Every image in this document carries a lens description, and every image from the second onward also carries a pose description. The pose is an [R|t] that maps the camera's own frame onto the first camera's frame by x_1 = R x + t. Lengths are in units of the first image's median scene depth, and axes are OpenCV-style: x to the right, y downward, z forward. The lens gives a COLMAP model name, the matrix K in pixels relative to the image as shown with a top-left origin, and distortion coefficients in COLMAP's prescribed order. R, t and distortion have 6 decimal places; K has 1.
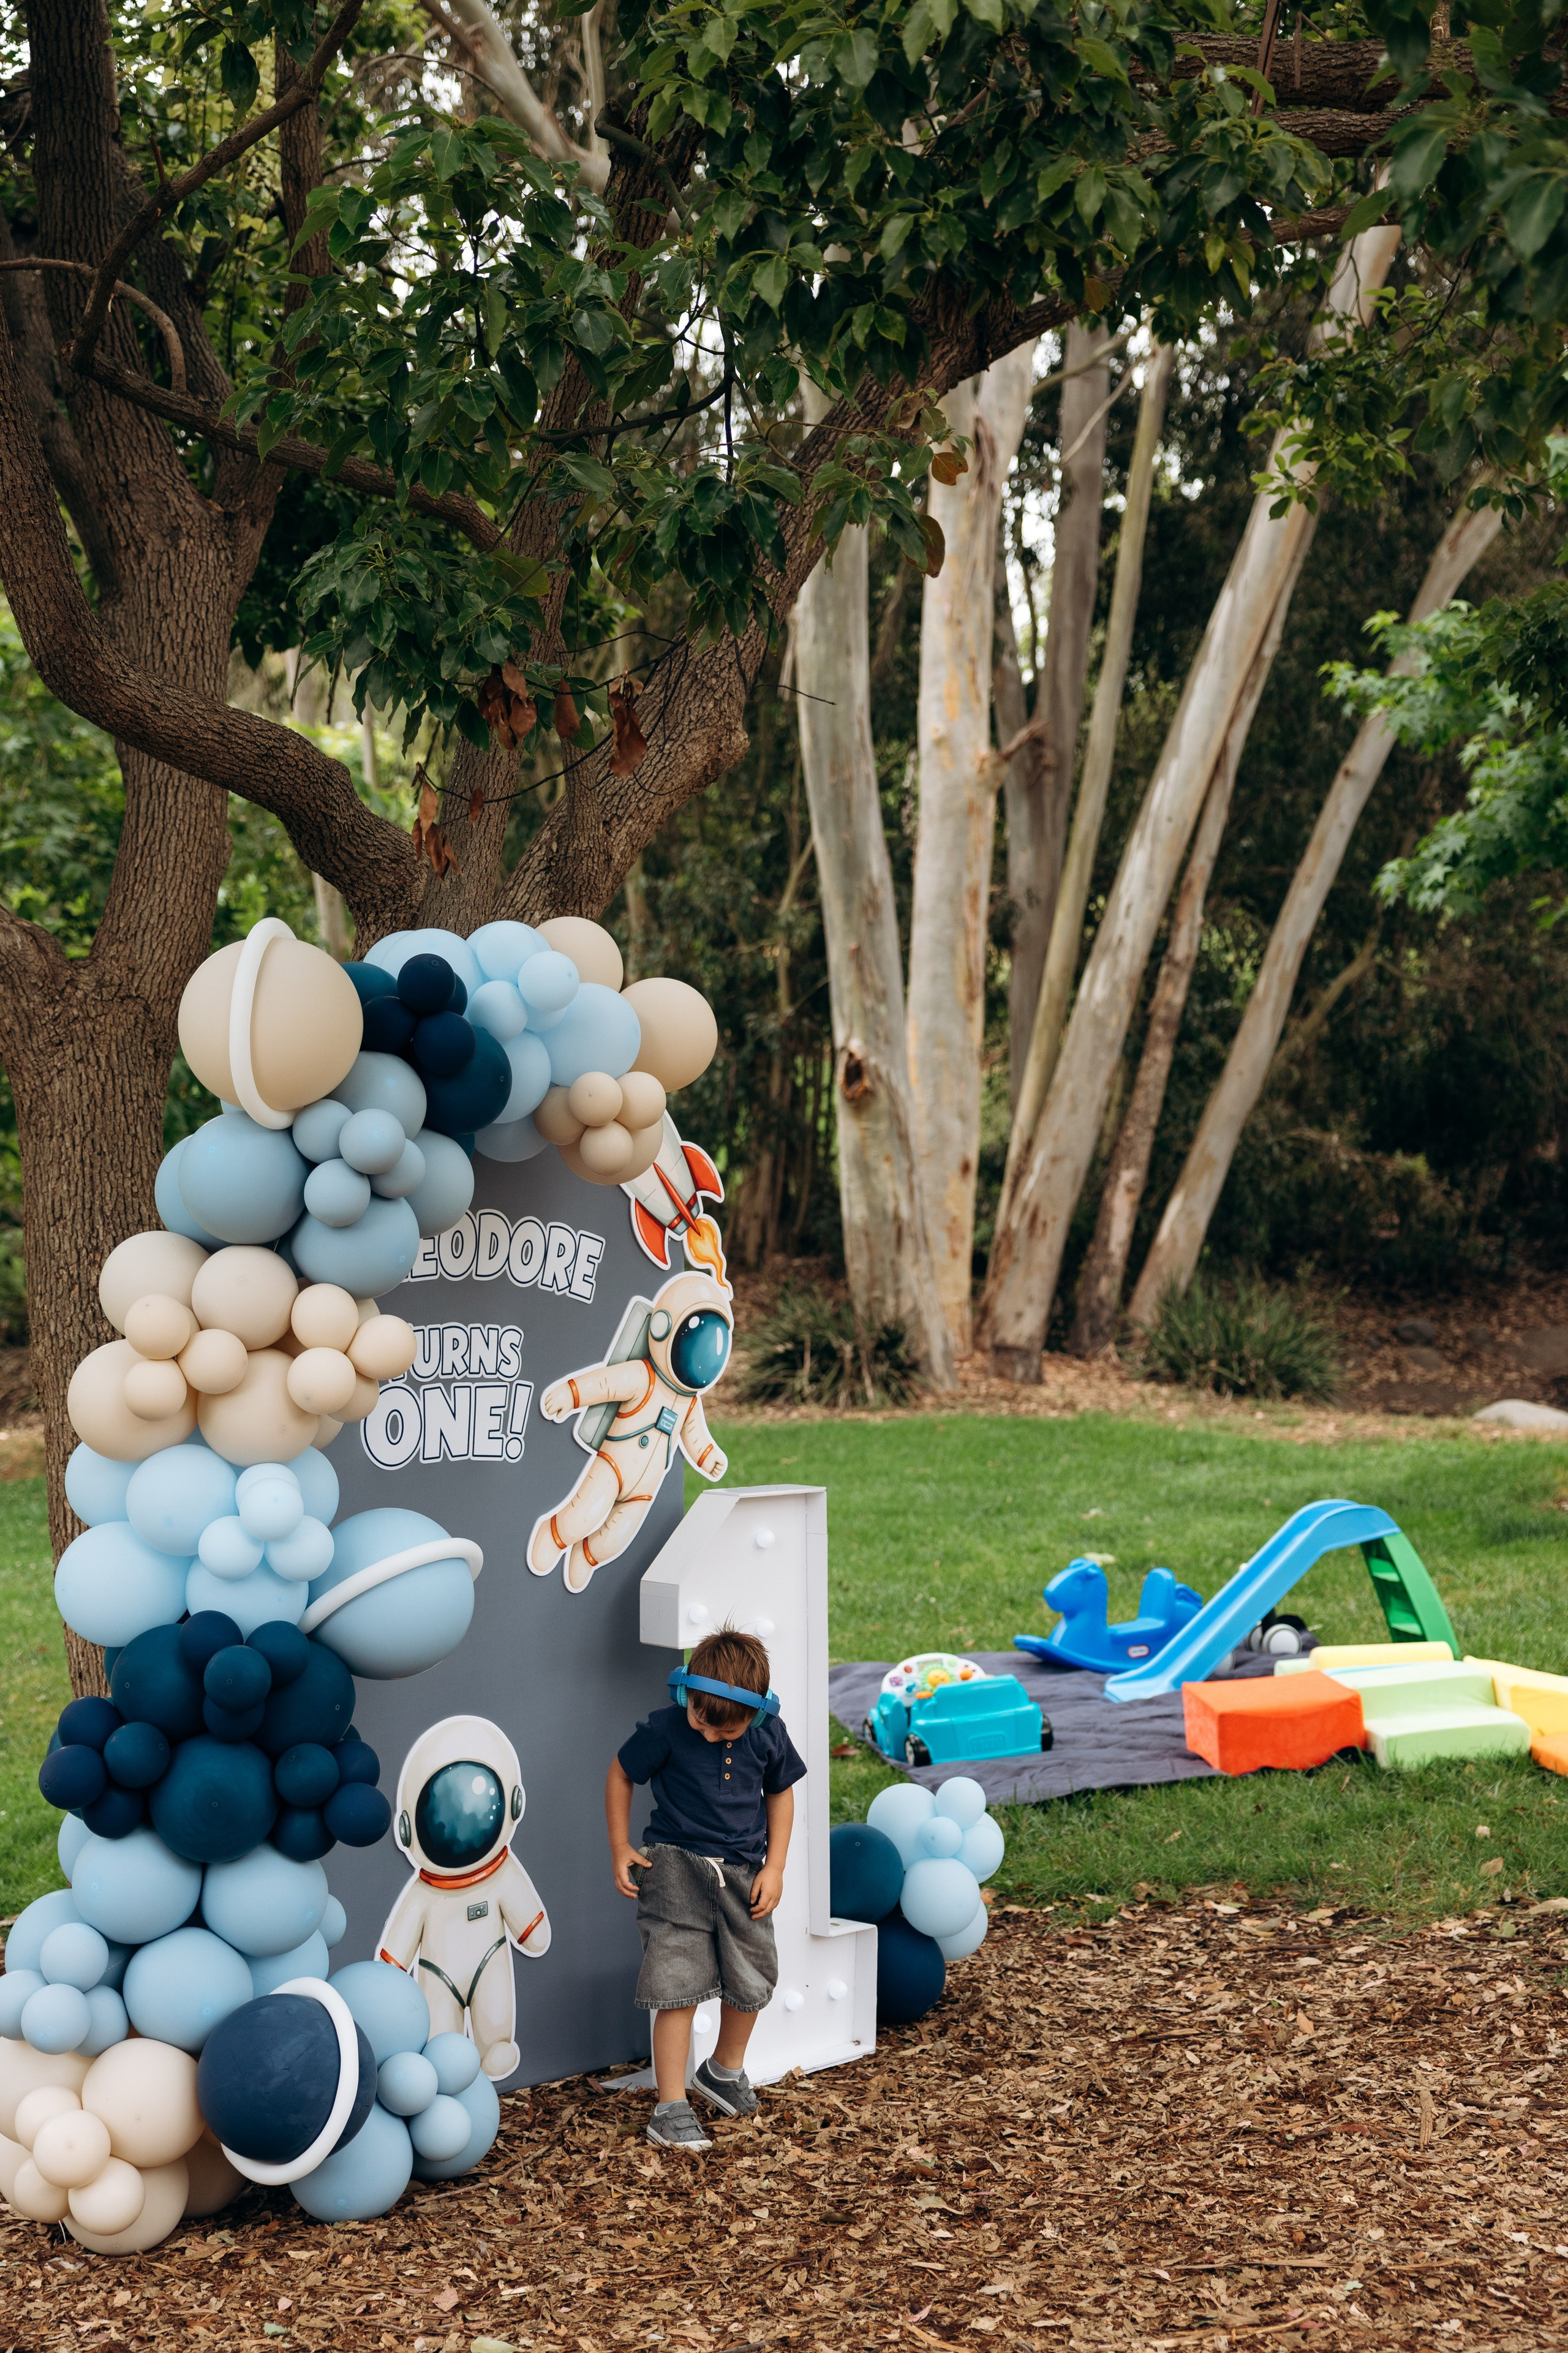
lens RADIAL K [[3279.7, 0, 697.5], [0, 3279.7, 1201.9], [0, 0, 1]] dist [0.055371, 0.000000]
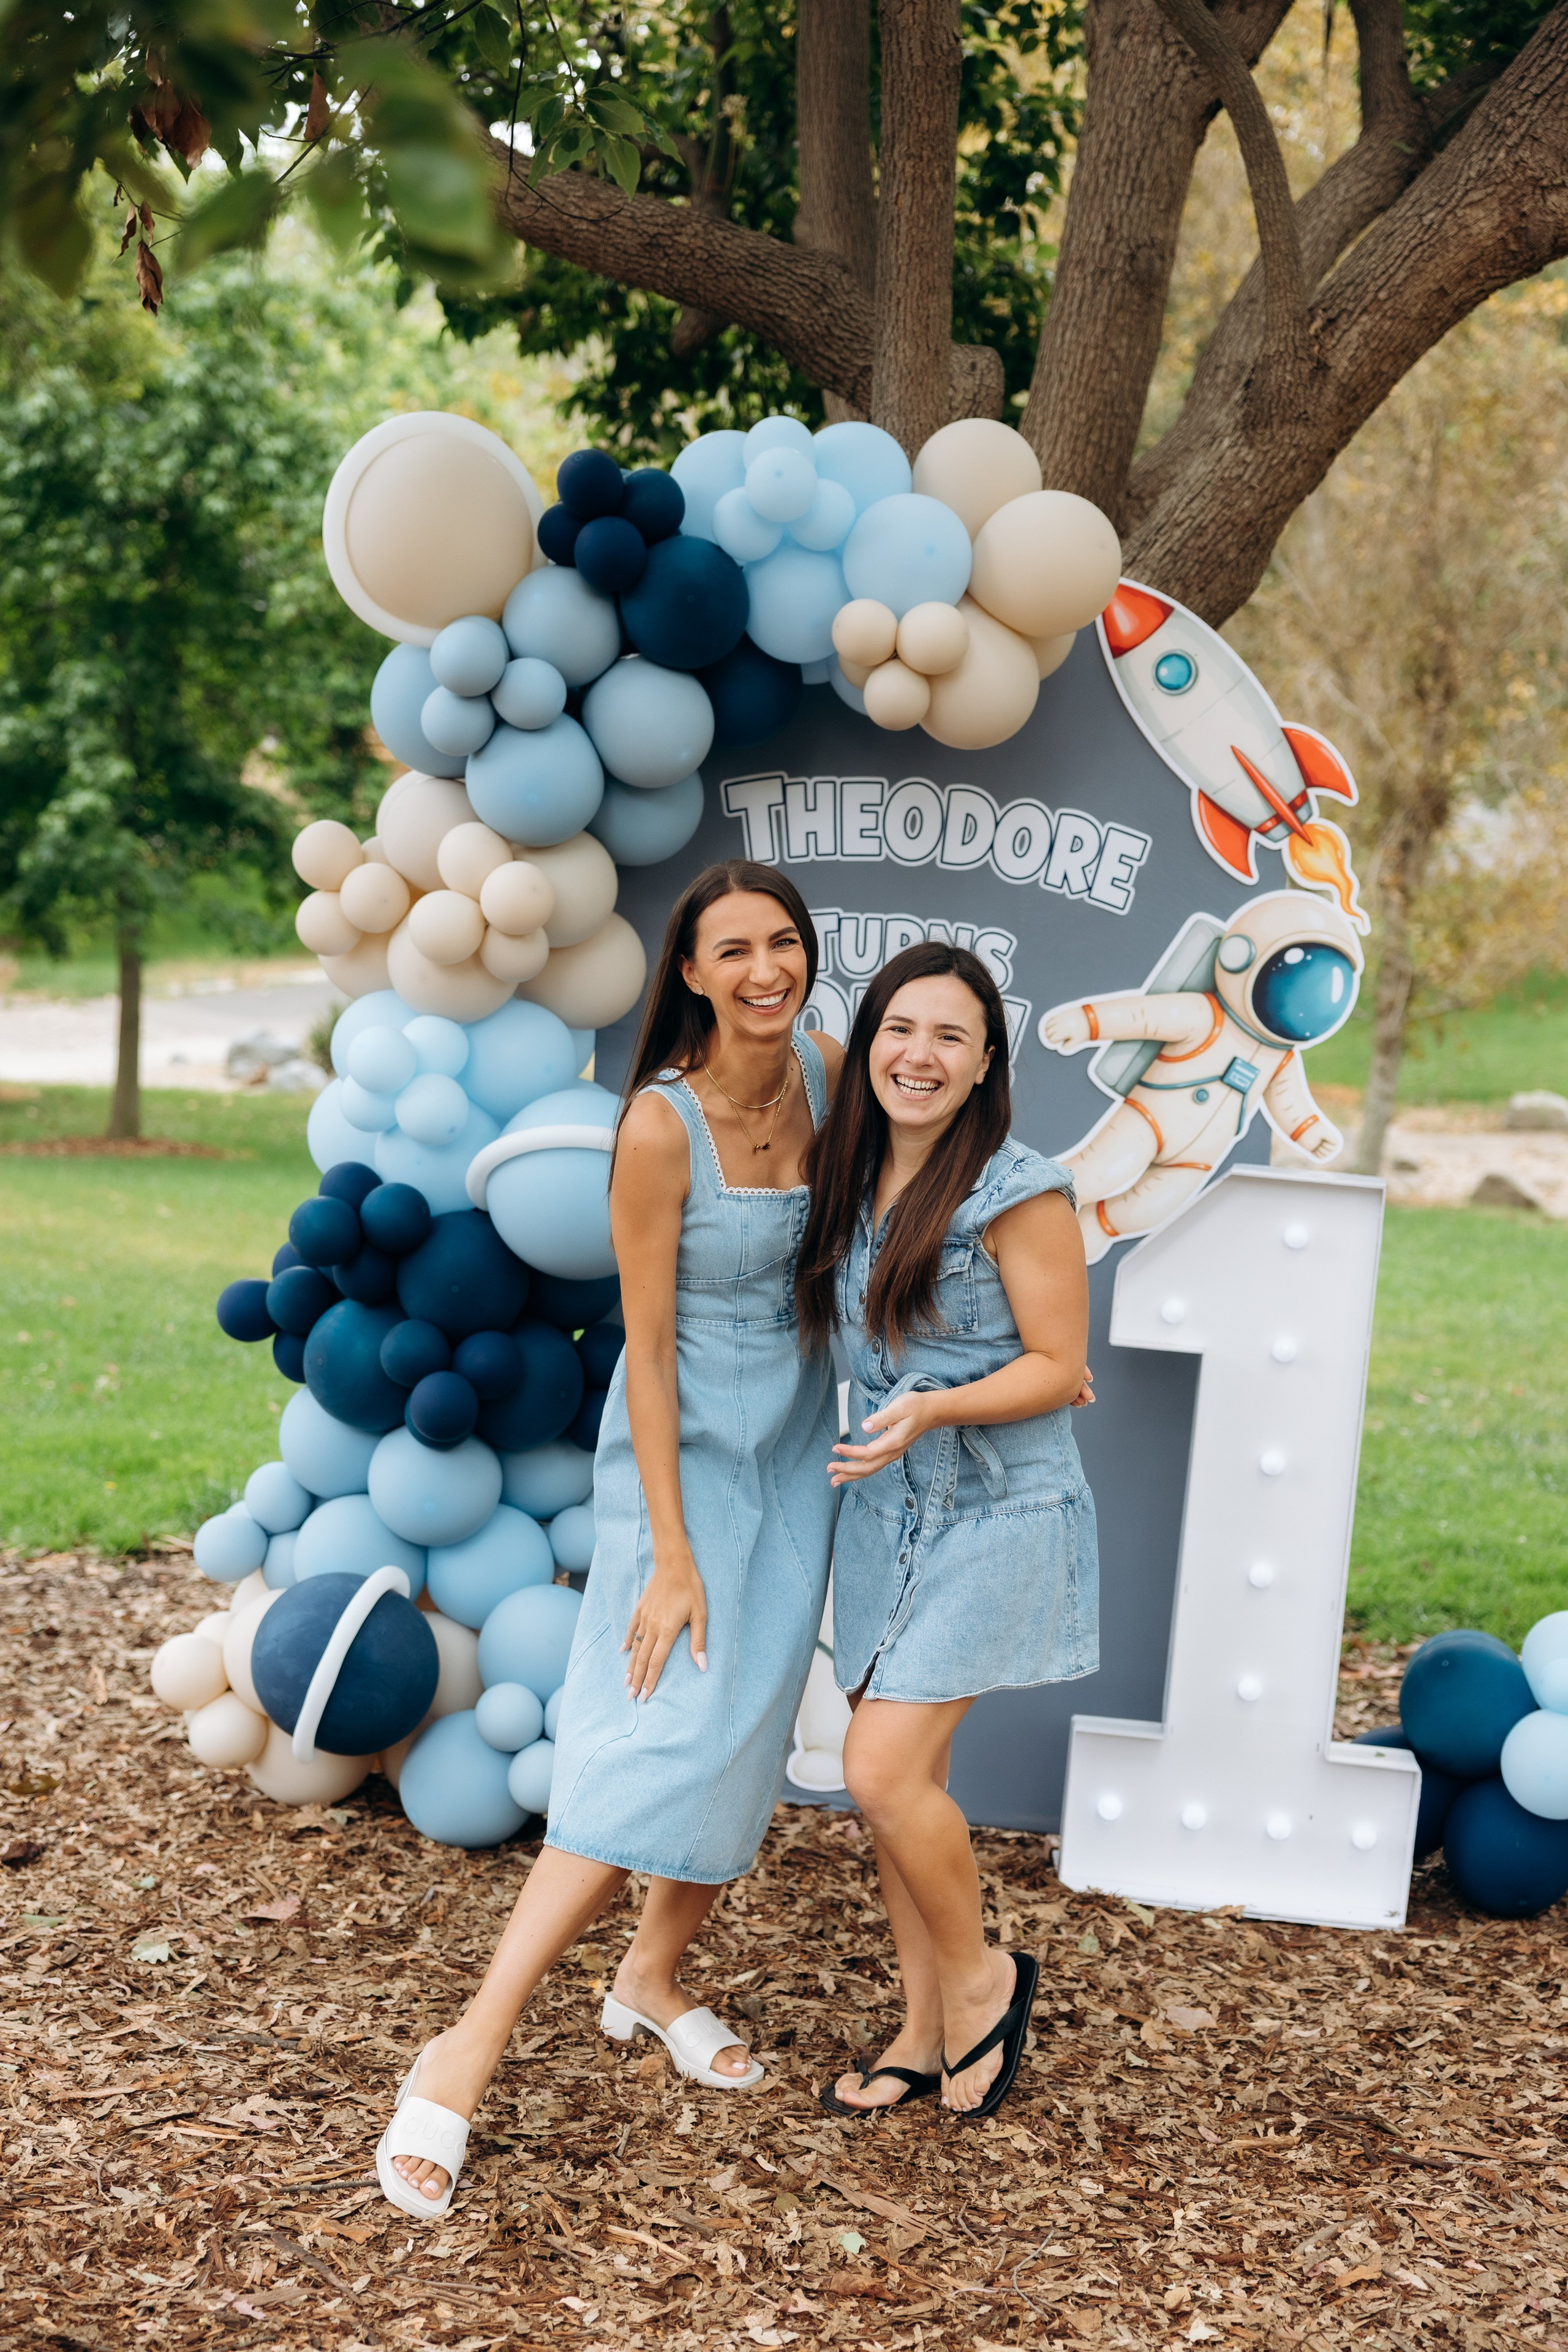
lens RADIAL K [[3286.2, 0, 754.3], [0, 3286.2, 1170.4], [0, 0, 1]] dist [0.011204, 0.000000]
pose [[0.632149, 0.120618, -0.765401, 0.542194], [-0.078585, 0.992696, 0.091533, 0.026589], [0.770851, 0.002287, 0.637011, 0.411414]]
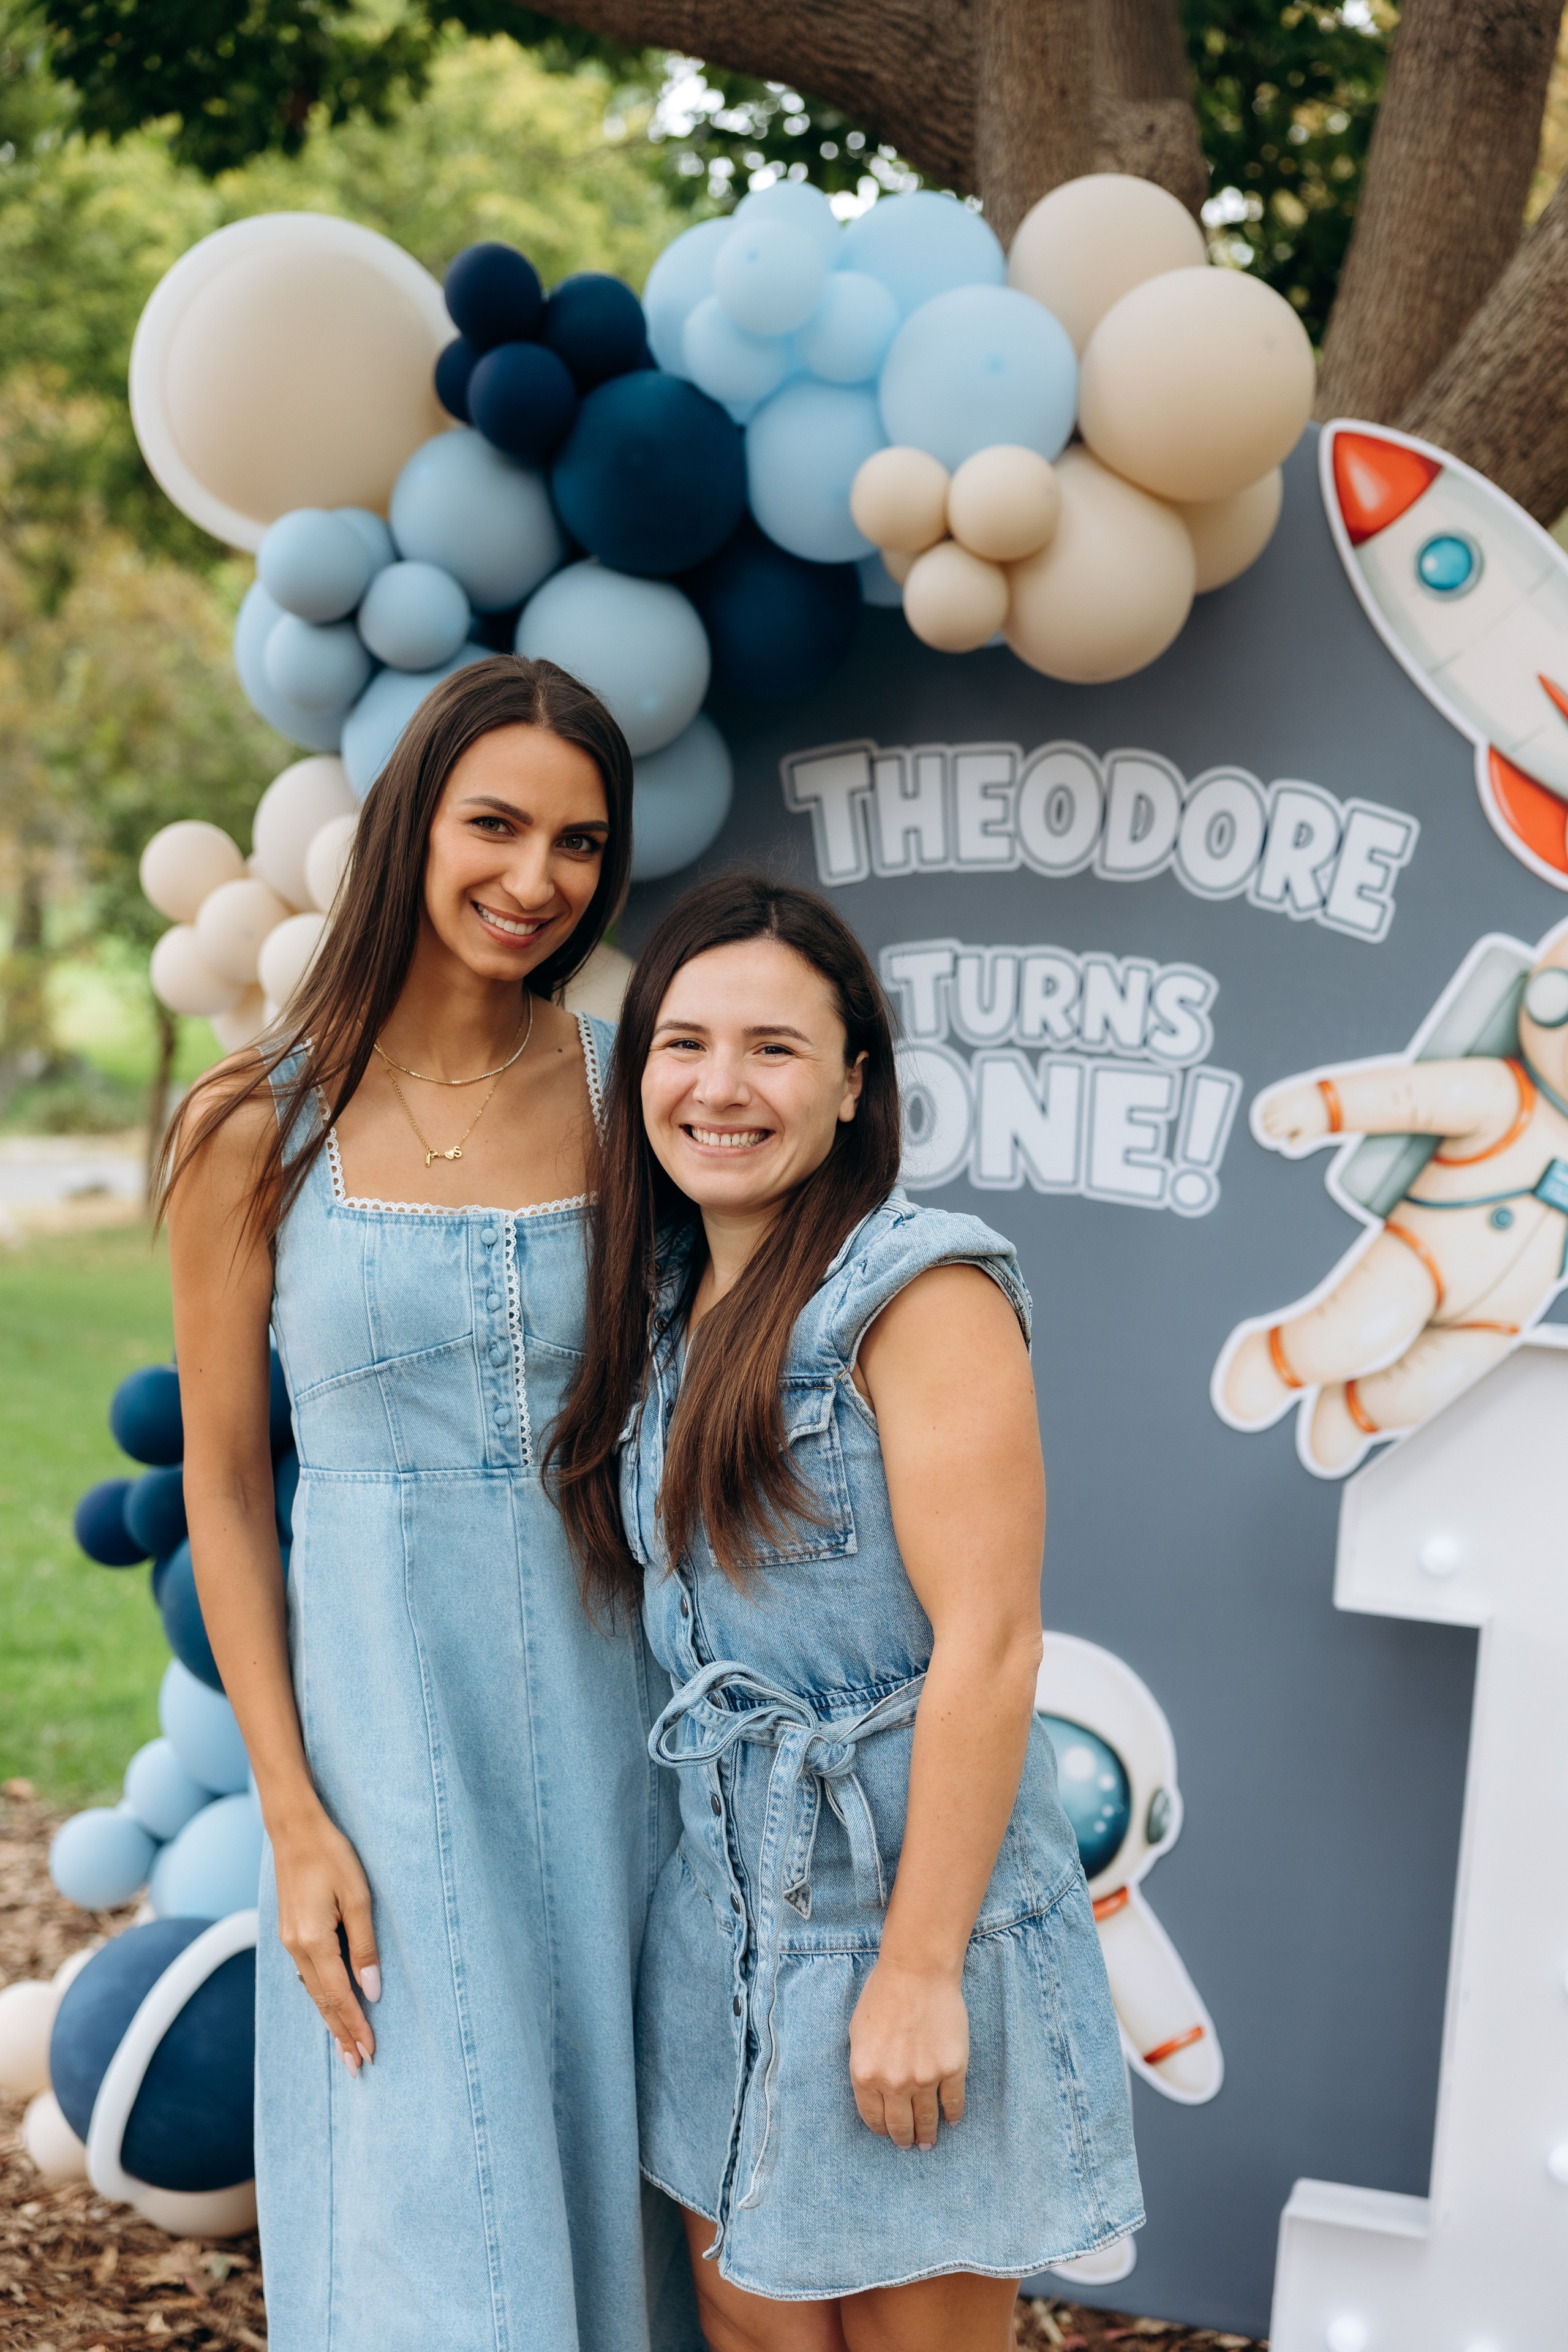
lens RADIAL K [[3286.2, 0, 769.7], [0, 3286.2, 1182.8], [0, 0, 1]] dist [0.011204, 0.000000]
pose [[0.459251, 0.092488, -0.883478, 0.396484], [-0.061531, 0.995488, 0.072229, 0.037646], [0.886173, 0.021190, 0.462870, 0.669280]]
